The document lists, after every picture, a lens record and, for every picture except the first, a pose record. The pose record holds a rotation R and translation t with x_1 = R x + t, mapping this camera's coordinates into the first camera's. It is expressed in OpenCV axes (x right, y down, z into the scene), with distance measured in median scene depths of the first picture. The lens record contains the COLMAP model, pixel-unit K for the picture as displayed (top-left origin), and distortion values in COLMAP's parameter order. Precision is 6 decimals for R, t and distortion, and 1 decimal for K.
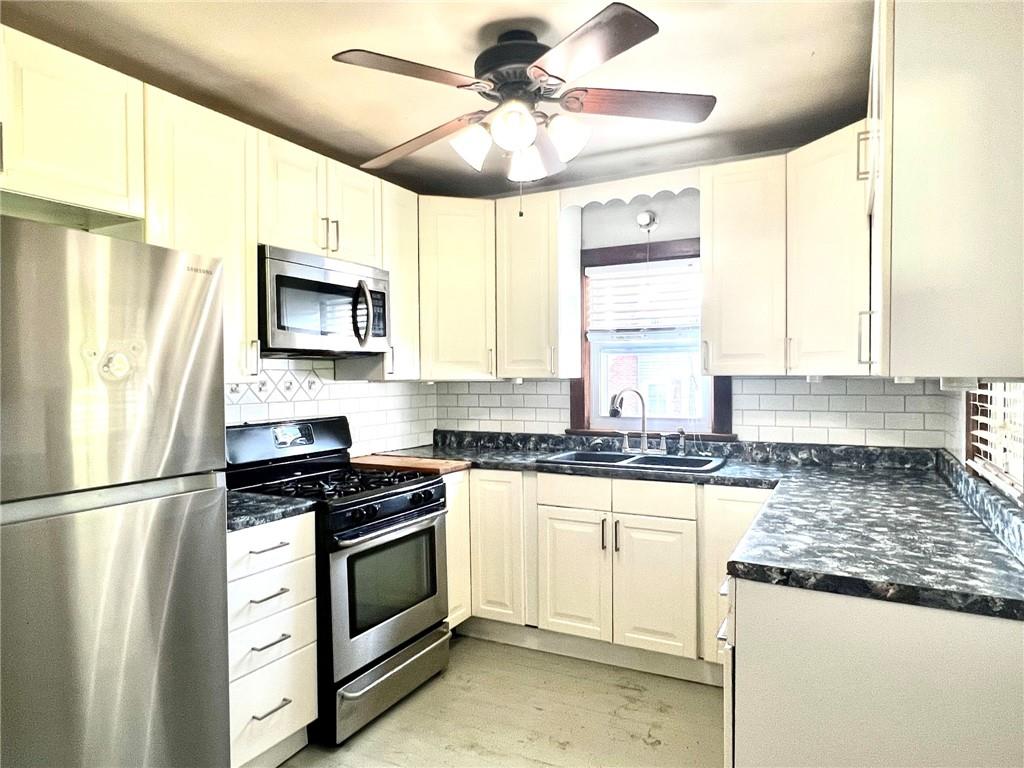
lens RADIAL K [[648.3, 0, 508.9], [0, 648.3, 380.1], [0, 0, 1]] dist [-0.005241, -0.000052]
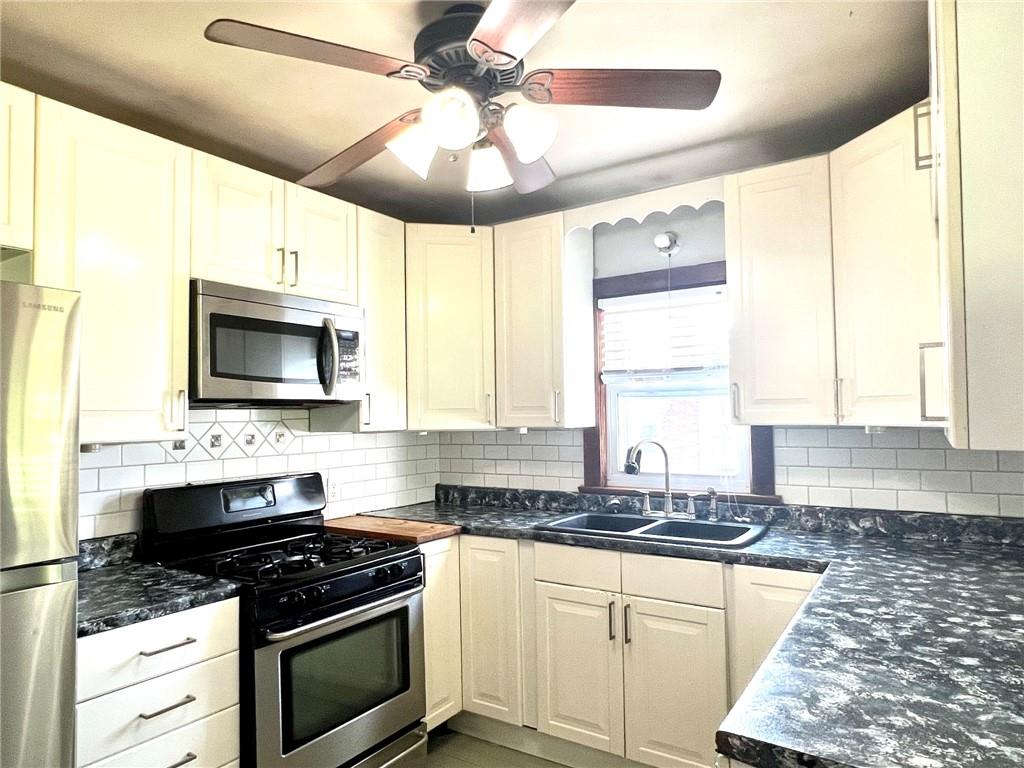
lens RADIAL K [[648.3, 0, 506.7], [0, 648.3, 386.1], [0, 0, 1]] dist [-0.005241, -0.000052]
pose [[0.995046, -0.011130, -0.098792, 0.096272], [0.005998, 0.998624, -0.052091, -0.015666], [0.099236, 0.051241, 0.993744, 0.156014]]
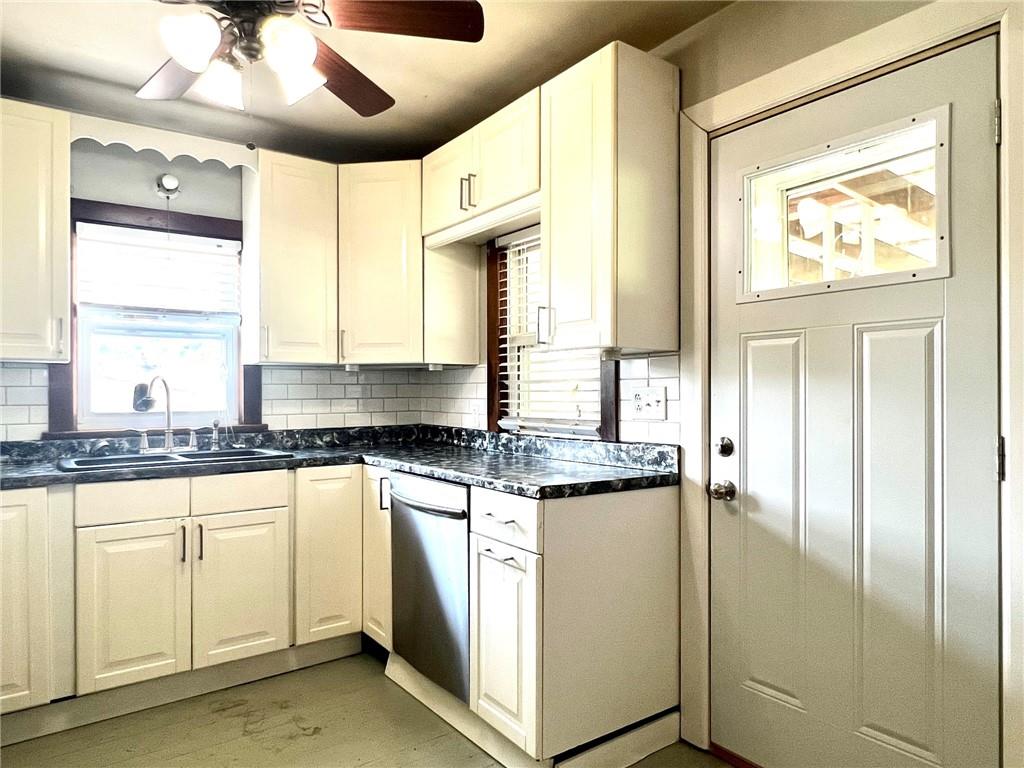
lens RADIAL K [[648.3, 0, 504.5], [0, 648.3, 388.3], [0, 0, 1]] dist [-0.005241, -0.000052]
pose [[0.452749, 0.006674, 0.891613, -0.407282], [0.010472, 0.999863, -0.012802, 0.049042], [-0.891576, 0.015133, 0.452617, 0.236887]]
